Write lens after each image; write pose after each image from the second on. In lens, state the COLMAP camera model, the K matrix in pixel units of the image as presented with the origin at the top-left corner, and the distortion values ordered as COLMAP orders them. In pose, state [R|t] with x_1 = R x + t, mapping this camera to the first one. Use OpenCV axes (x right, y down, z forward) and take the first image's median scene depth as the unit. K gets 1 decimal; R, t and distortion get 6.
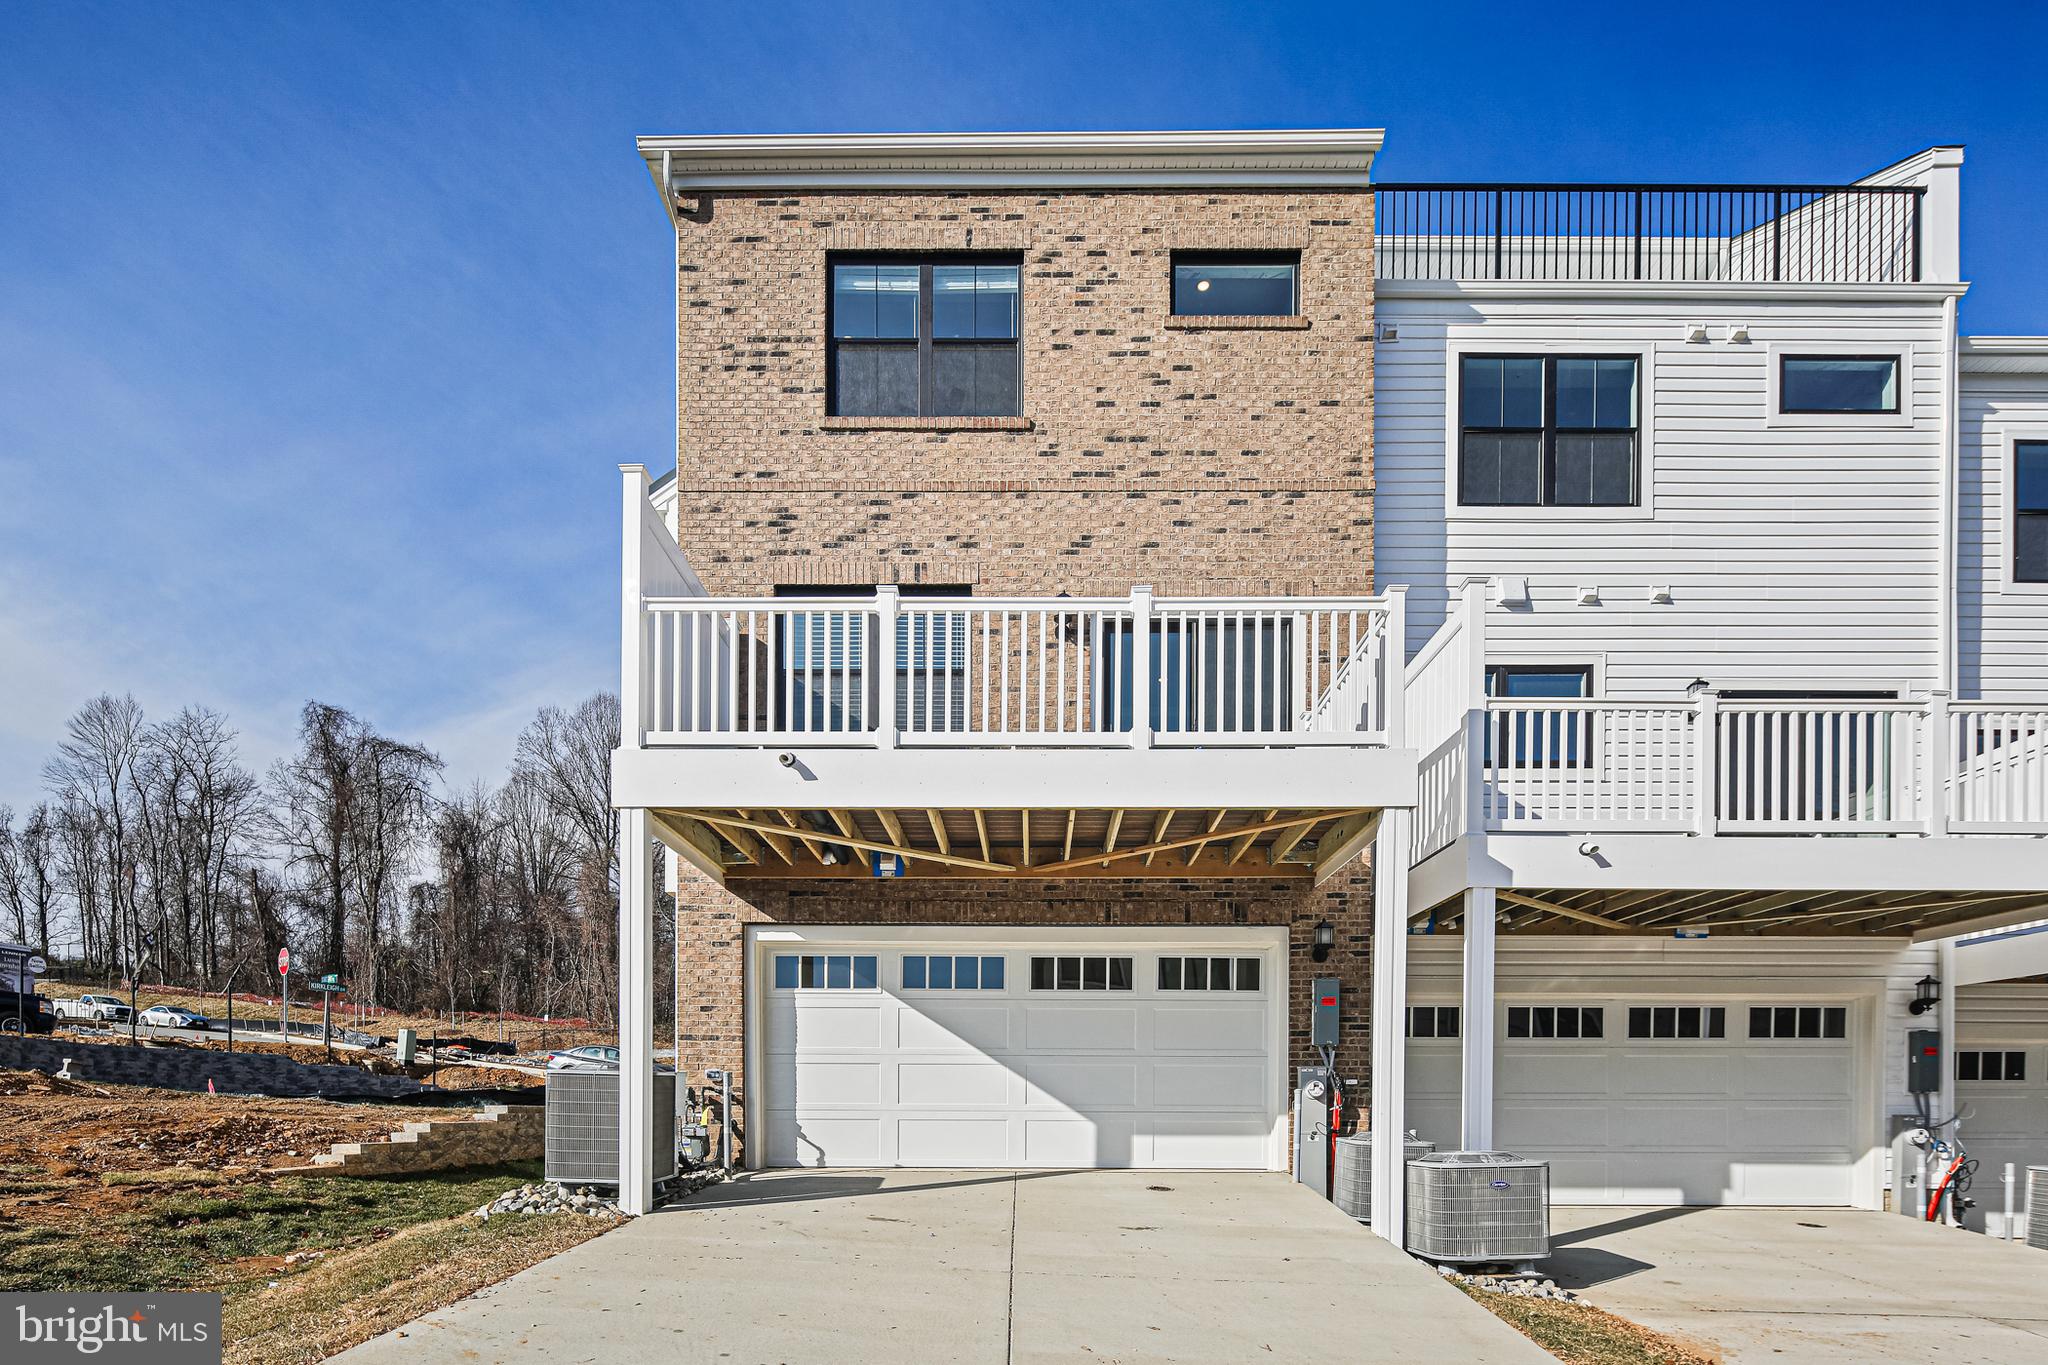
lens RADIAL K [[1005.3, 0, 1041.5], [0, 1005.3, 700.6], [0, 0, 1]] dist [-0.000238, -0.001455]
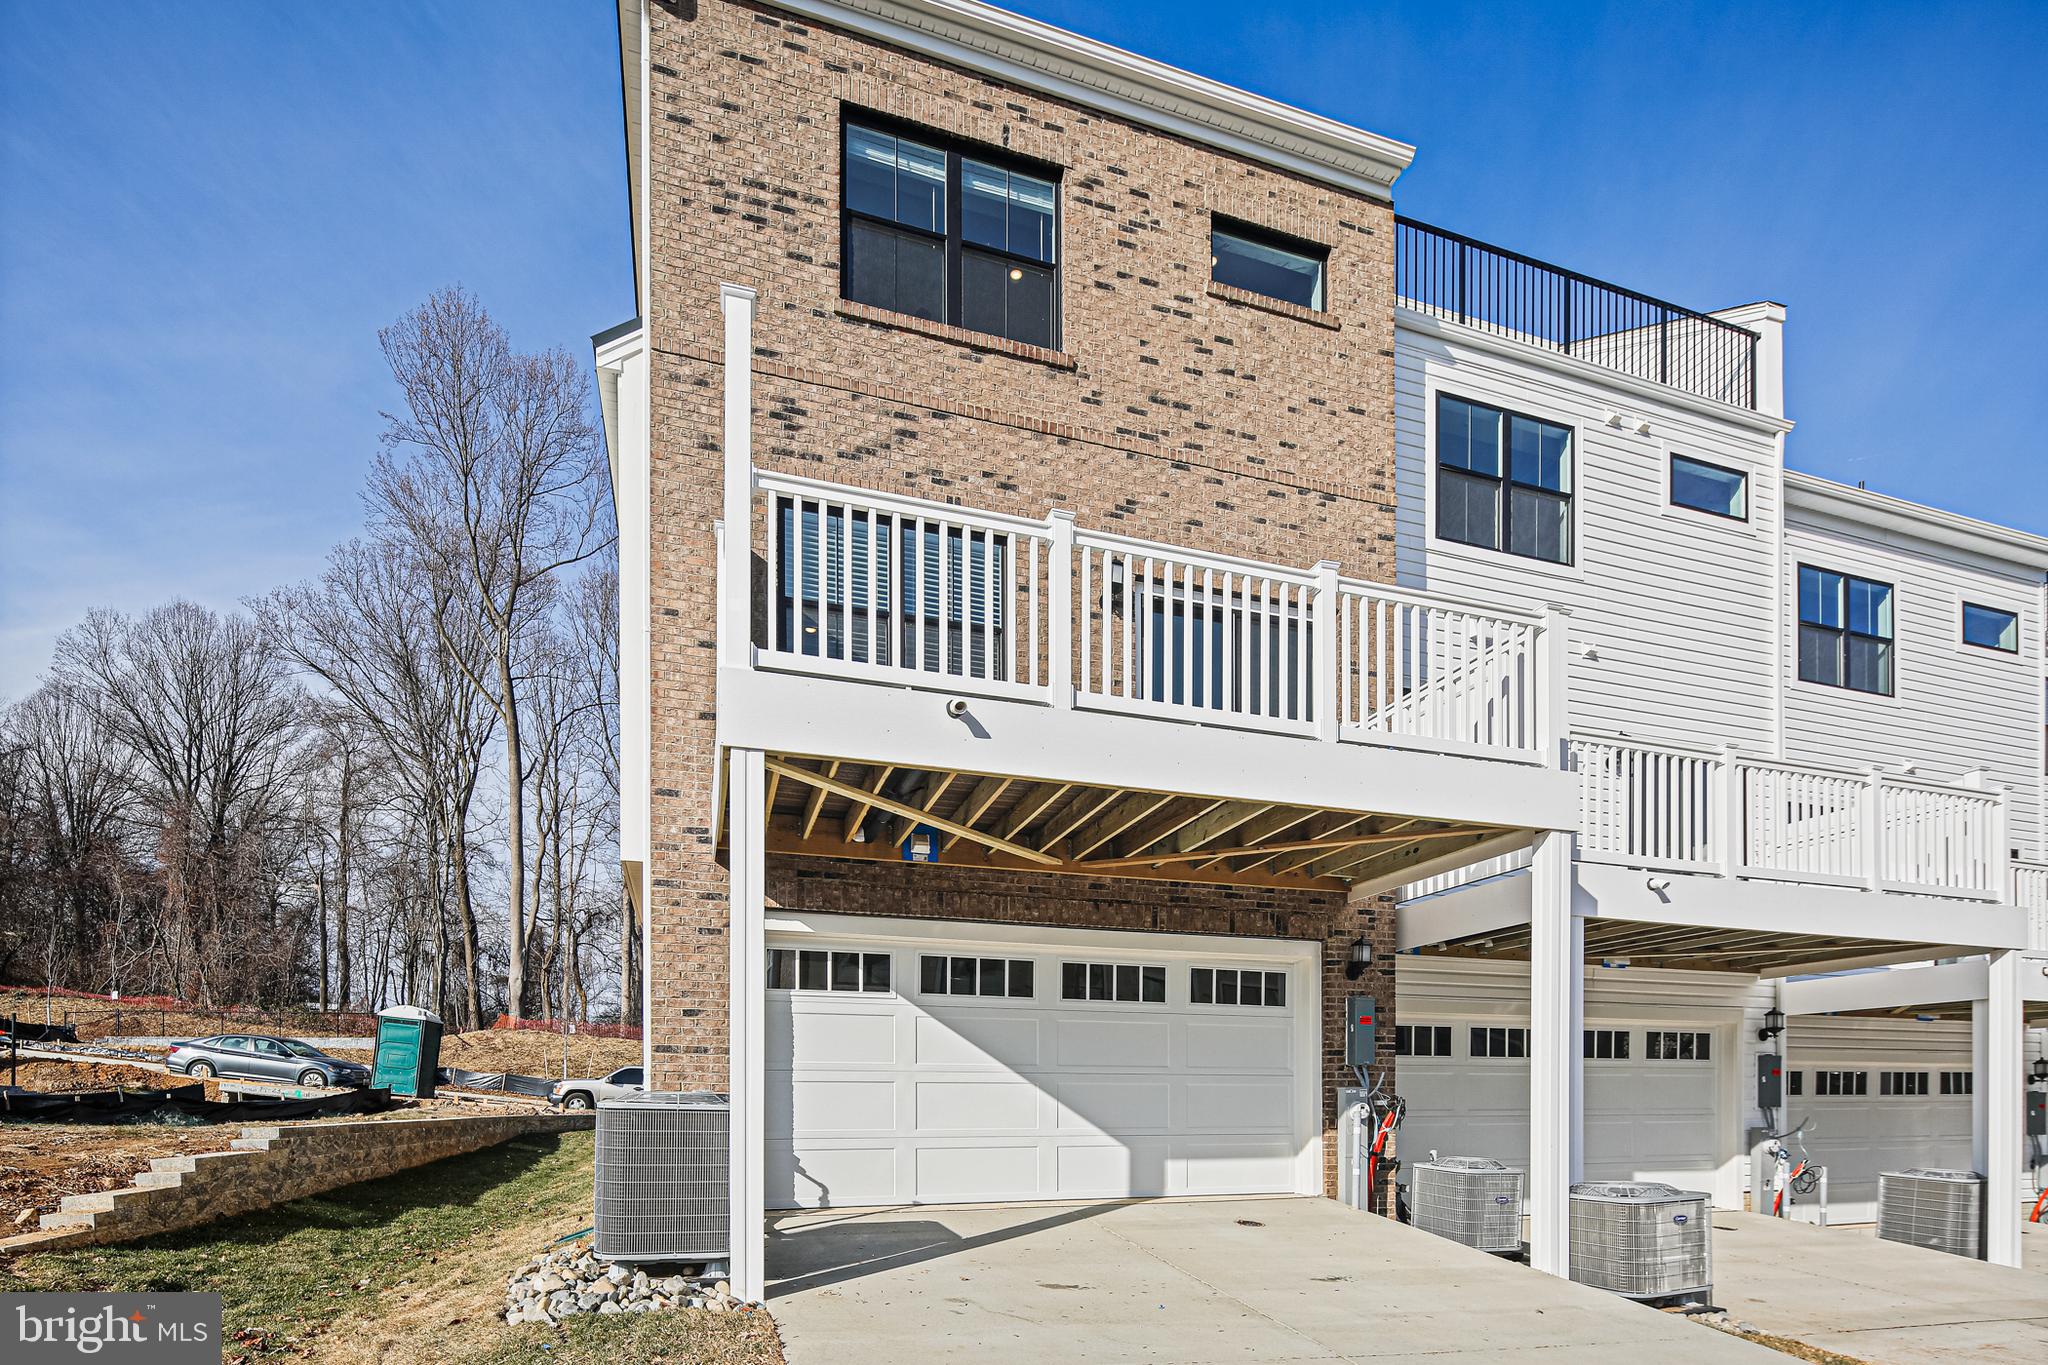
lens RADIAL K [[1005.3, 0, 1057.3], [0, 1005.3, 733.2], [0, 0, 1]] dist [-0.000238, -0.001455]
pose [[0.945915, 0.108884, 0.305597, -0.266953], [-0.119784, 0.992653, 0.017085, 0.035342], [-0.301492, -0.052767, 0.952008, 0.148521]]
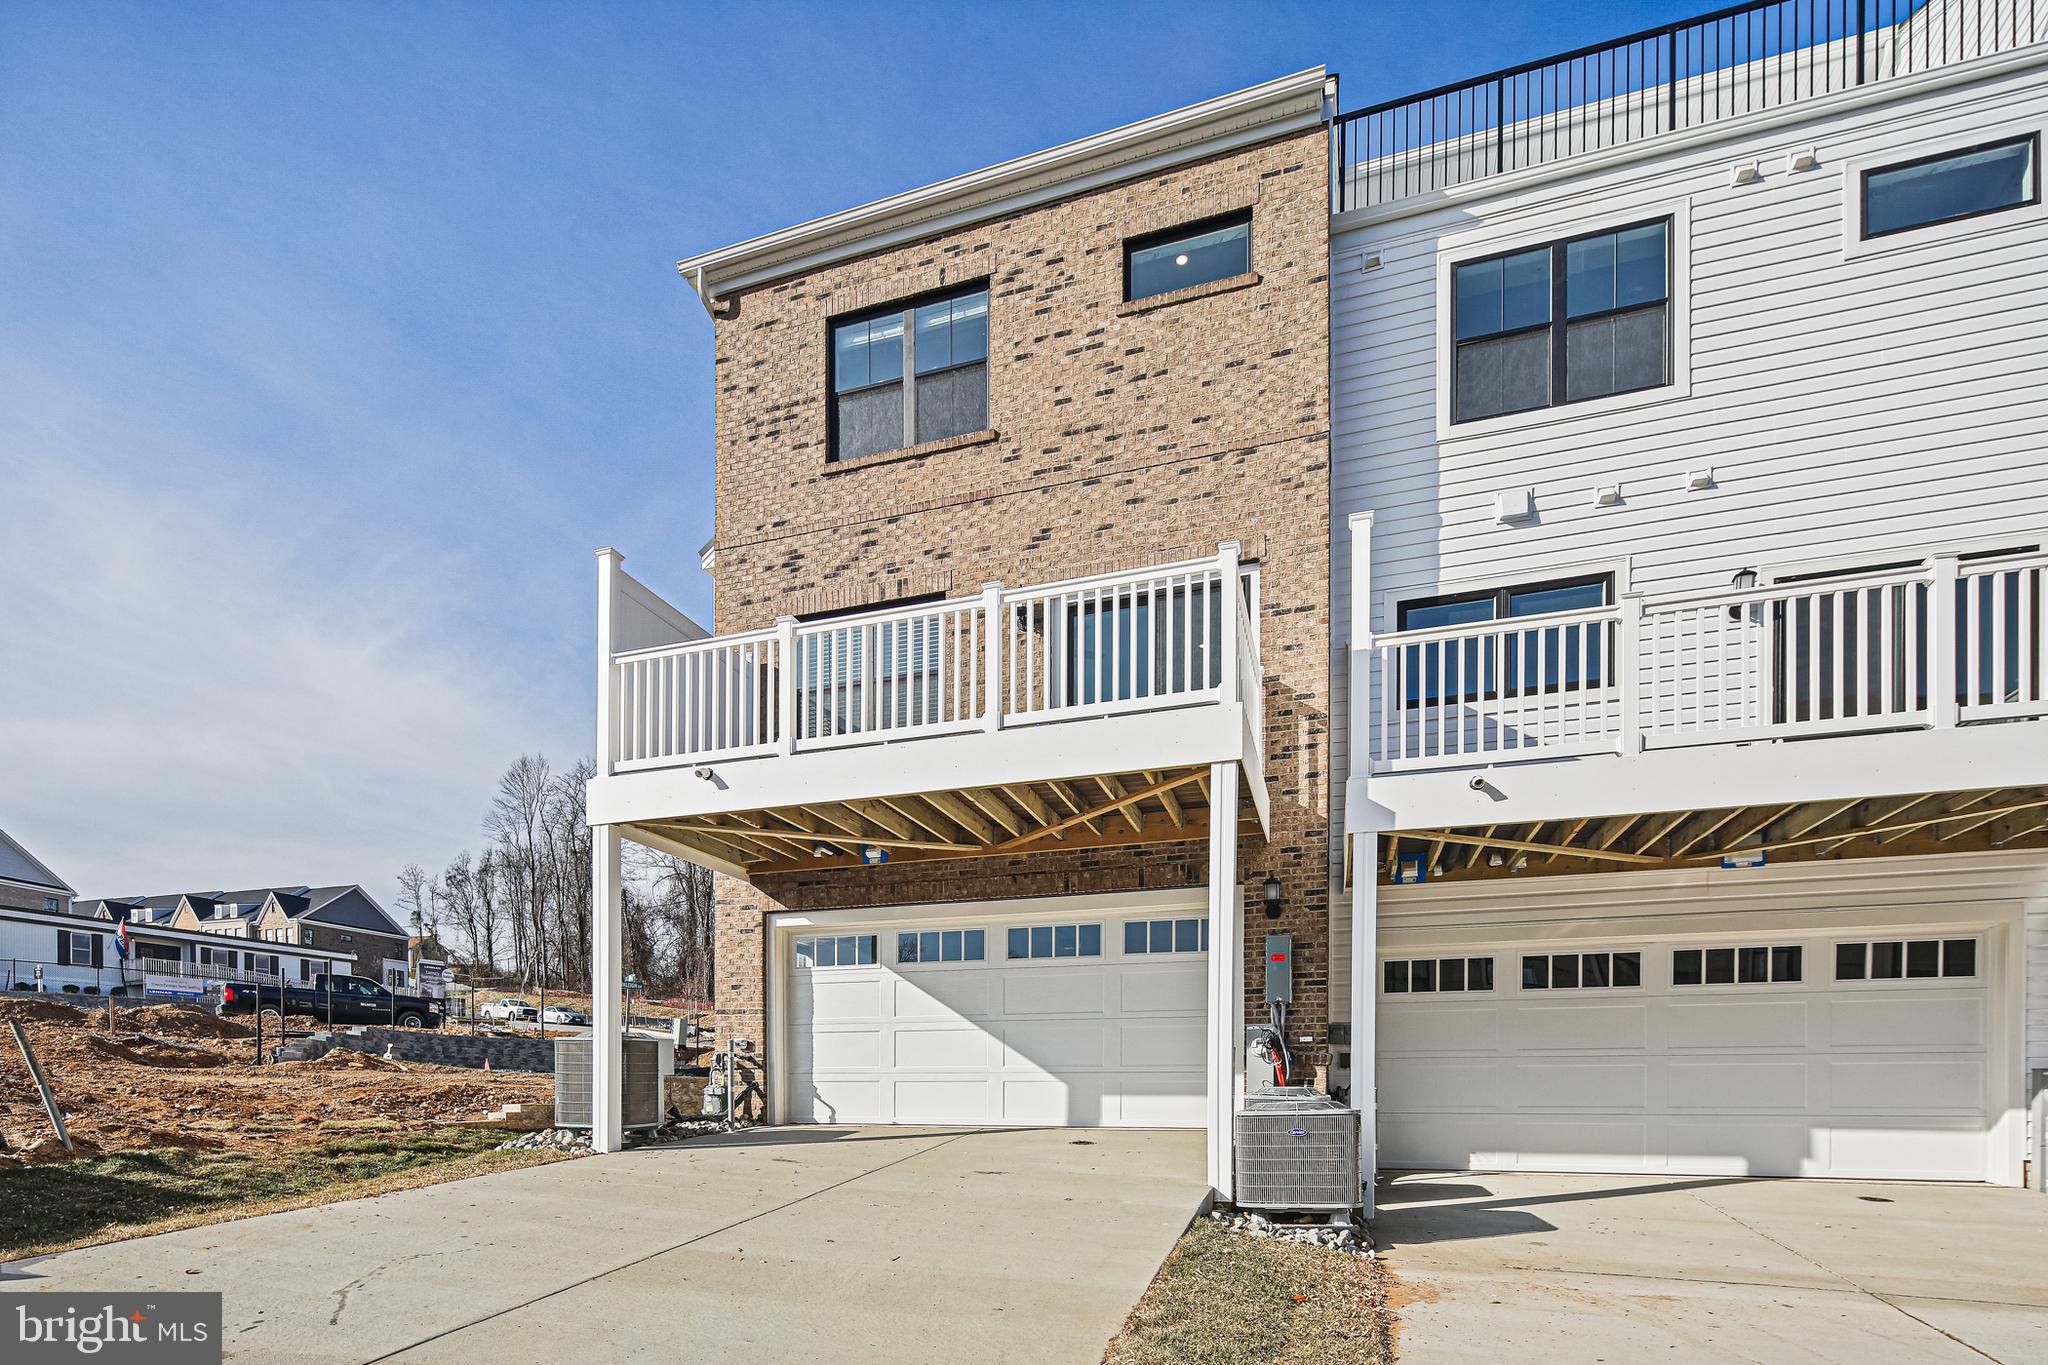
lens RADIAL K [[1005.3, 0, 1025.6], [0, 1005.3, 644.7], [0, 0, 1]] dist [-0.000238, -0.001455]
pose [[0.945629, -0.135605, -0.295630, 0.318992], [0.125313, 0.990669, -0.053580, 0.012118], [0.300138, 0.013620, 0.953799, -0.022136]]
